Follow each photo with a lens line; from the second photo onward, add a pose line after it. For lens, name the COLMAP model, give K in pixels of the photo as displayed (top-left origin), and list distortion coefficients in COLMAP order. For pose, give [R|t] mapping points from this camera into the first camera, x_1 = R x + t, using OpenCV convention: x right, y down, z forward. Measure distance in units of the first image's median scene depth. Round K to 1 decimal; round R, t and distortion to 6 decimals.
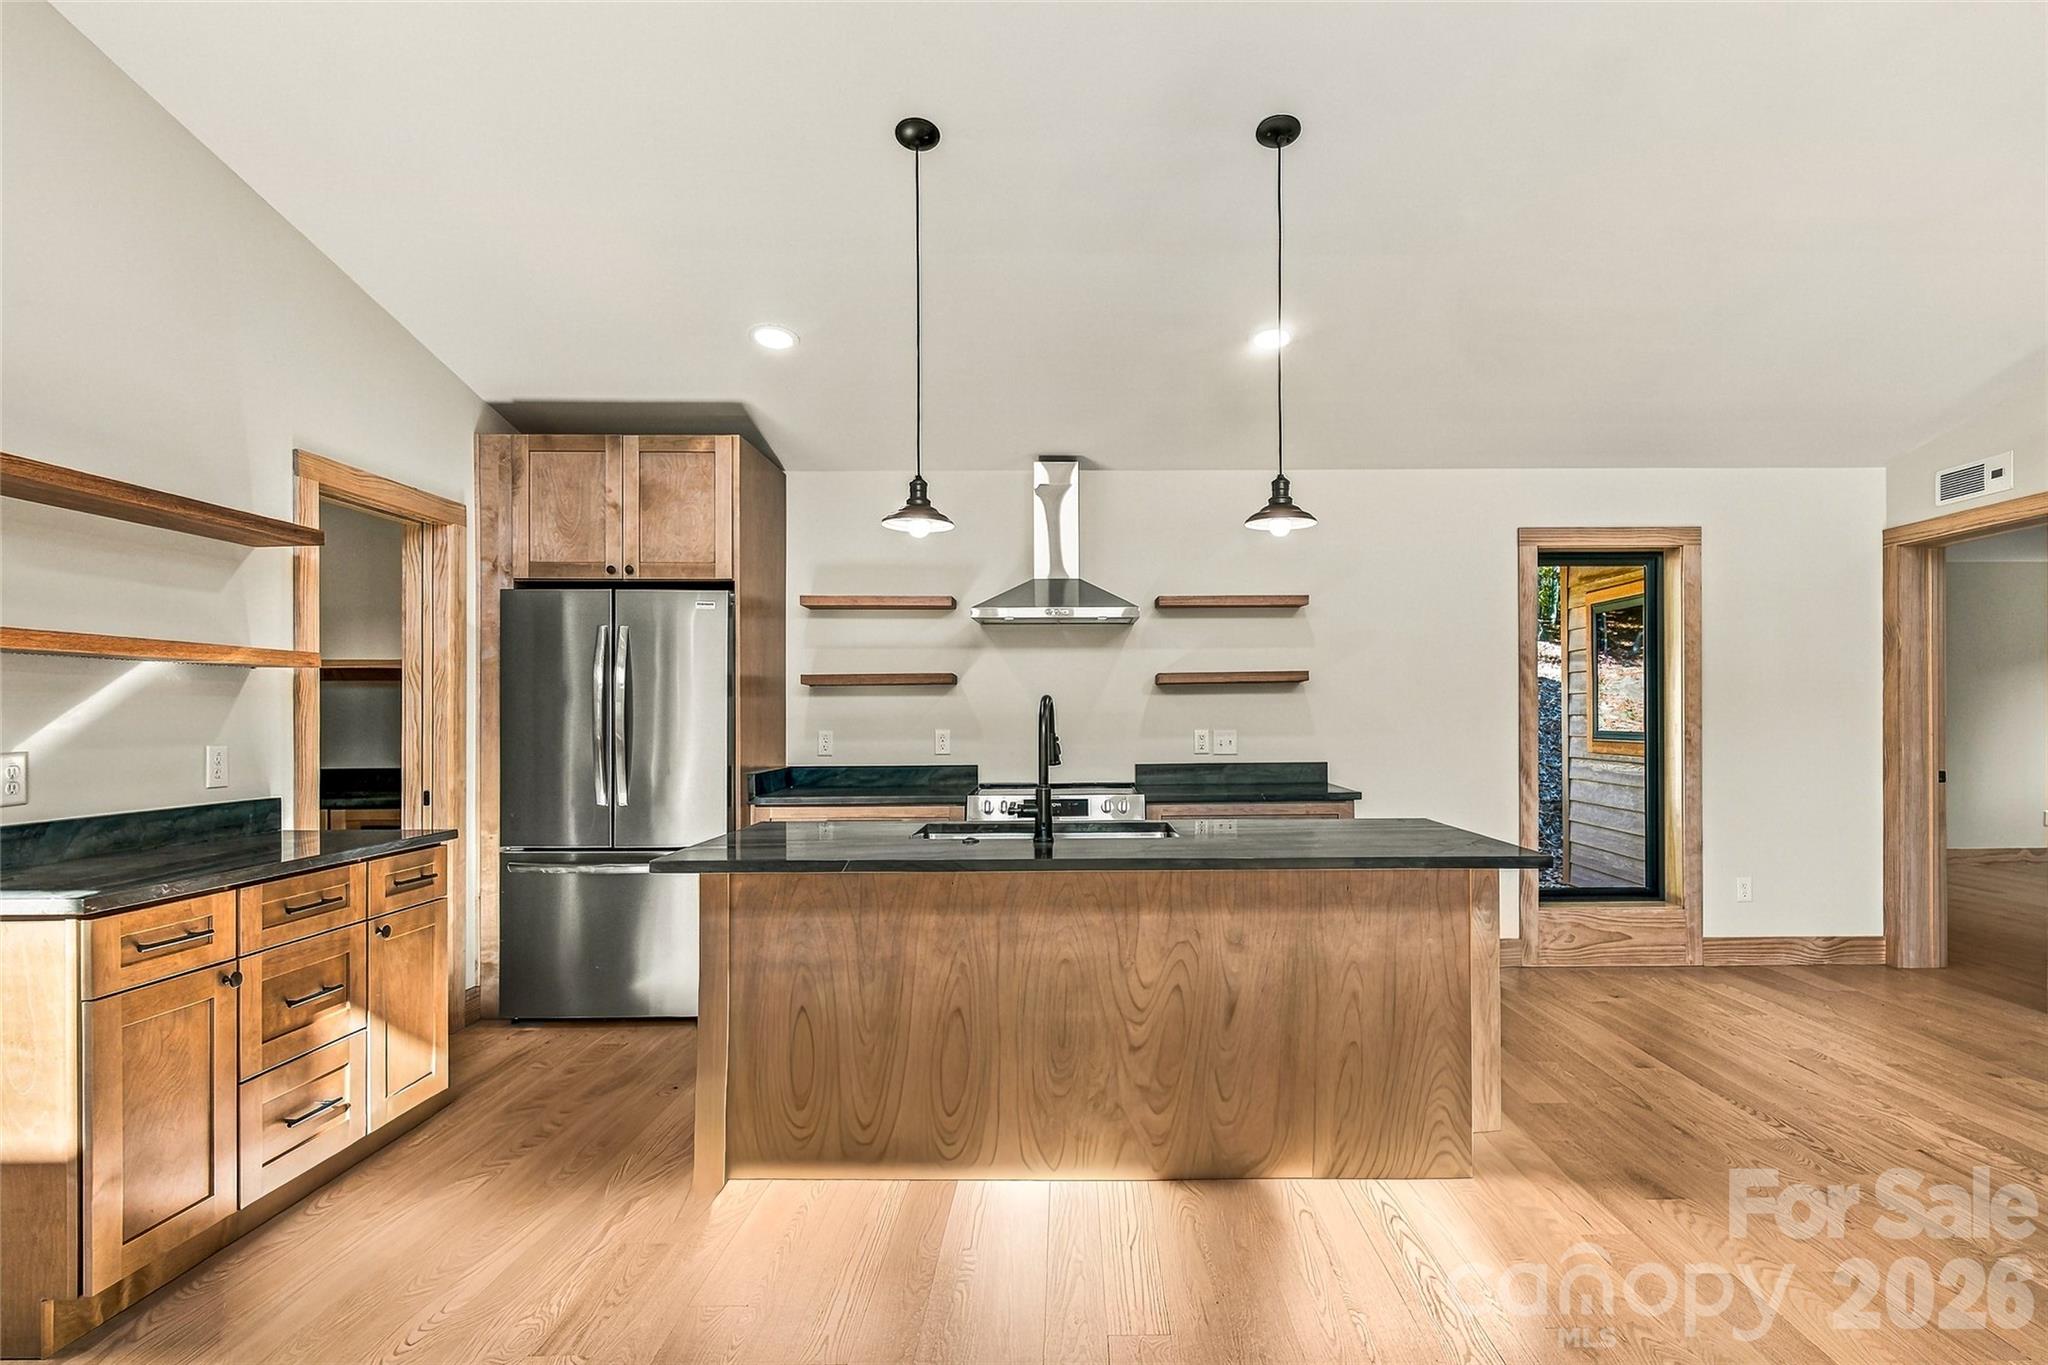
lens RADIAL K [[1140.2, 0, 1028.6], [0, 1140.2, 707.1], [0, 0, 1]] dist [0.002220, 0.002706]
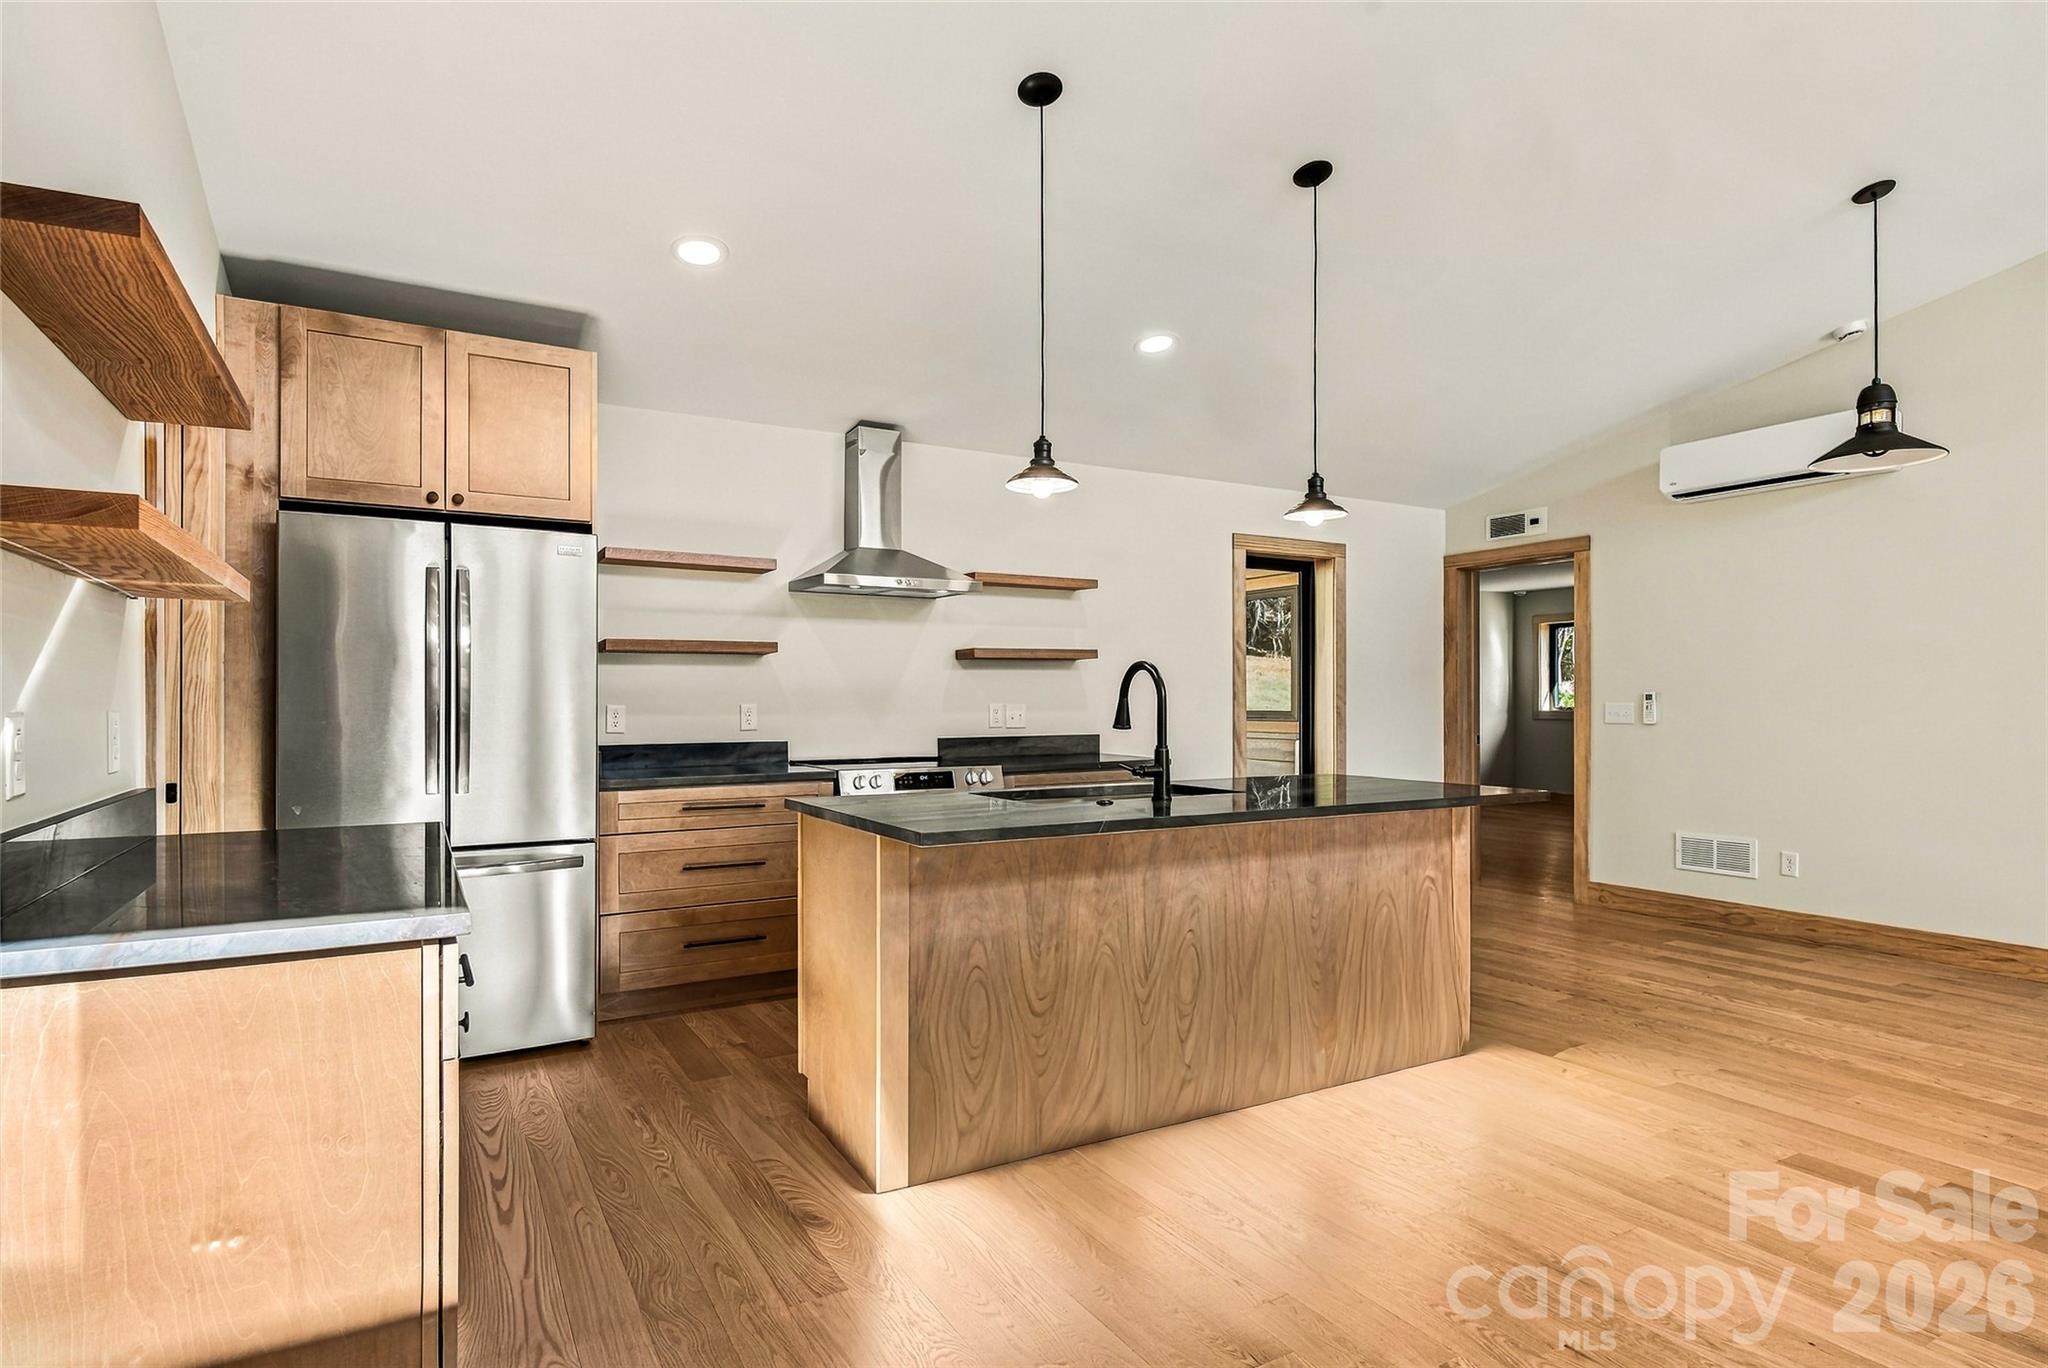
lens RADIAL K [[1140.2, 0, 1028.6], [0, 1140.2, 708.6], [0, 0, 1]] dist [0.002220, 0.002706]
pose [[0.863266, 0.000243, 0.504750, -0.406629], [-0.005871, 0.999937, 0.009559, 0.016130], [-0.504716, -0.011215, 0.863213, 0.104811]]
